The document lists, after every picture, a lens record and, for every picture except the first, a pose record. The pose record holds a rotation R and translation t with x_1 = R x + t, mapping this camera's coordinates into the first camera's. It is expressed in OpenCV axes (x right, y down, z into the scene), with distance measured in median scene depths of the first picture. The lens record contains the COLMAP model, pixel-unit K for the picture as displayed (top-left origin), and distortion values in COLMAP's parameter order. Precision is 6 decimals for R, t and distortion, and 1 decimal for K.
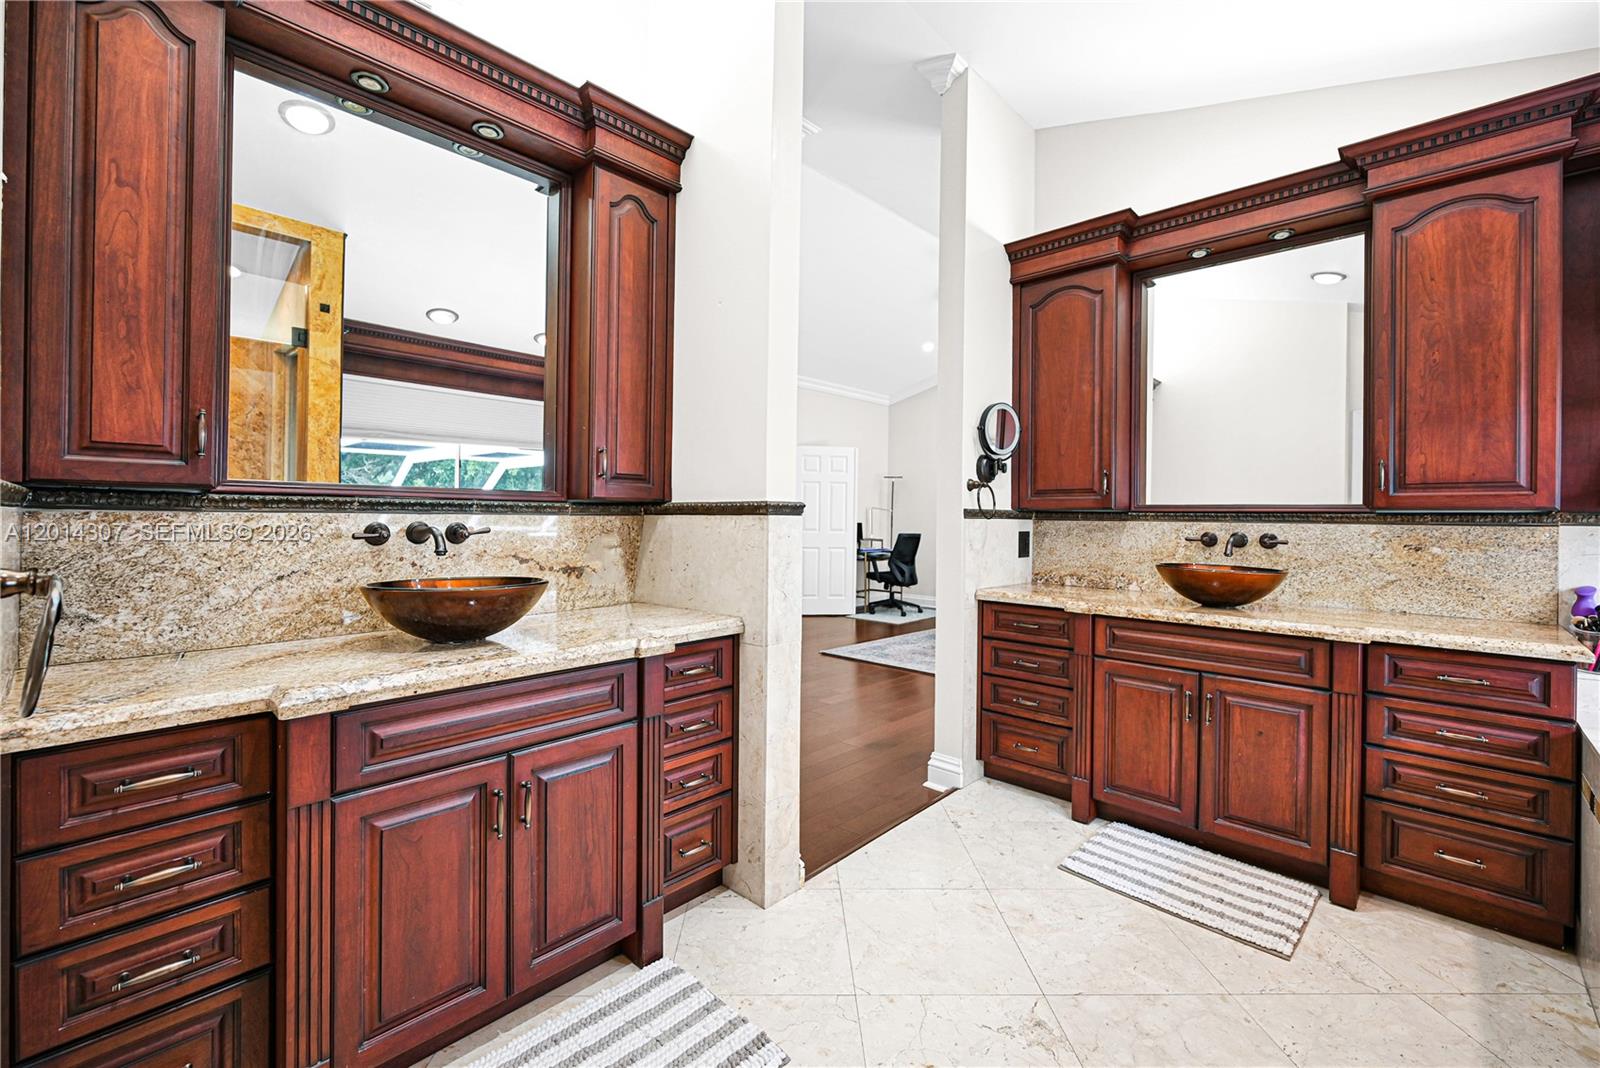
lens RADIAL K [[648.5, 0, 802.9], [0, 648.5, 526.0], [0, 0, 1]] dist [-0.000138, -0.000457]
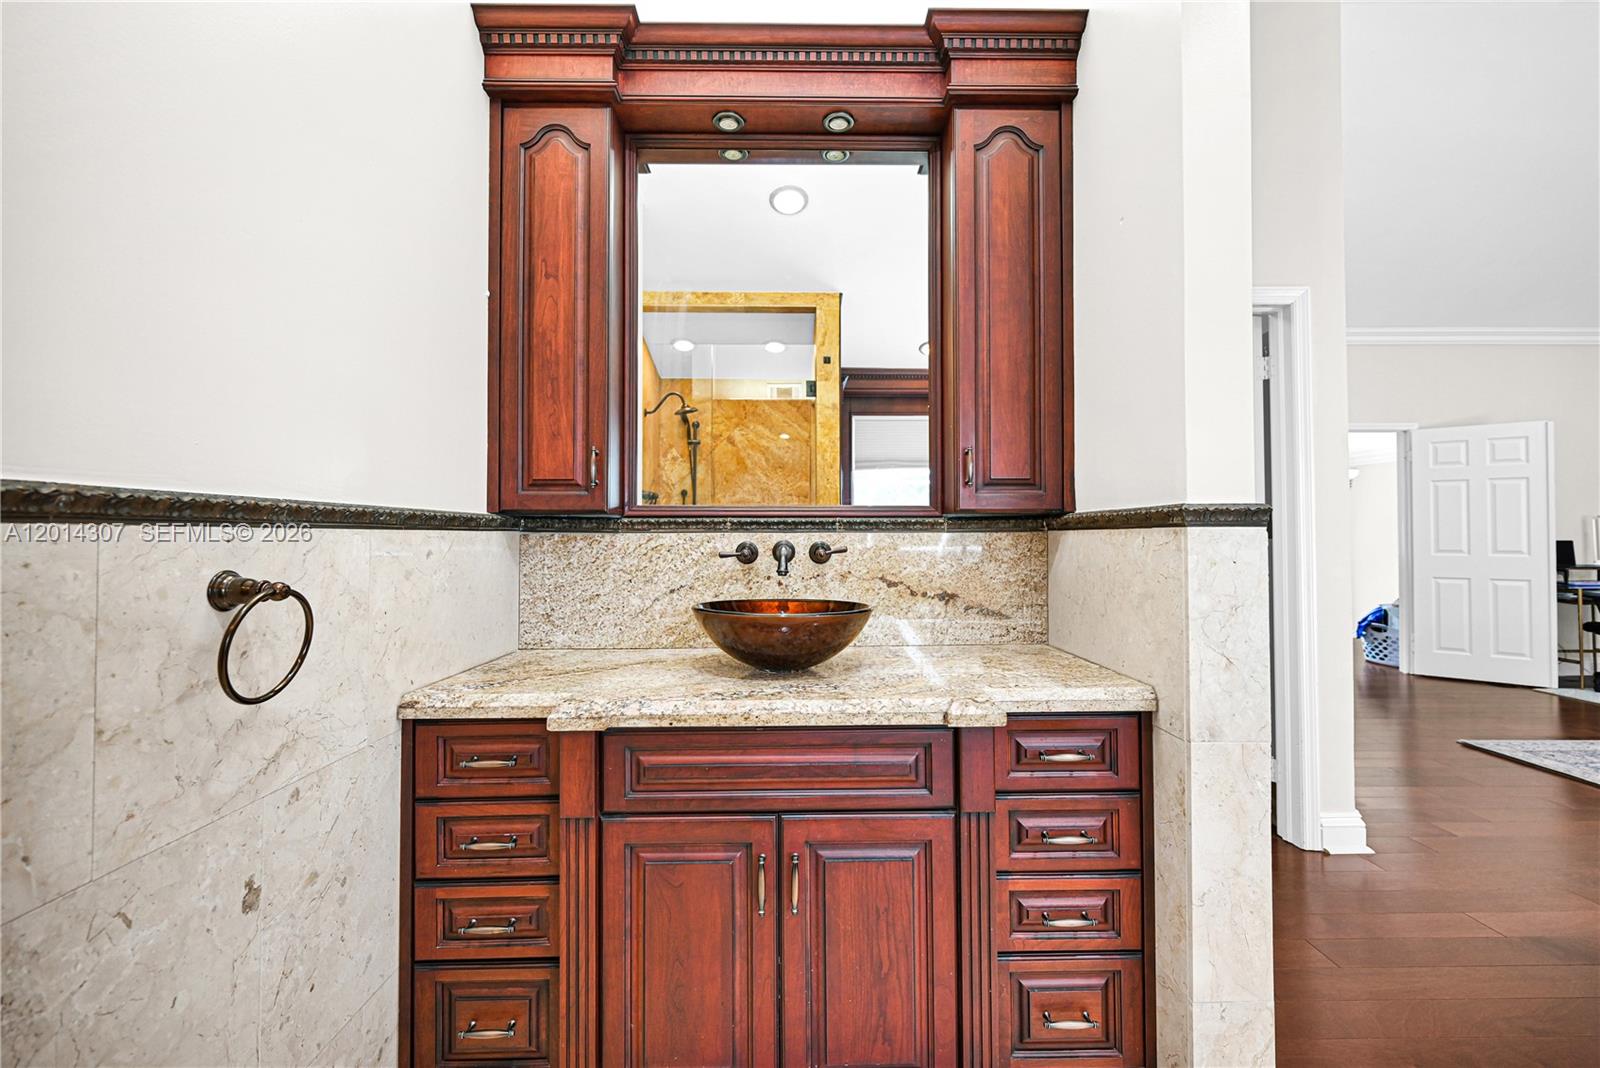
lens RADIAL K [[648.5, 0, 799.7], [0, 648.5, 527.2], [0, 0, 1]] dist [-0.000138, -0.000457]
pose [[0.700182, -0.021099, -0.713652, 0.134015], [0.000250, 0.999570, -0.029307, 0.001812], [0.713964, 0.020342, 0.699887, 0.323773]]
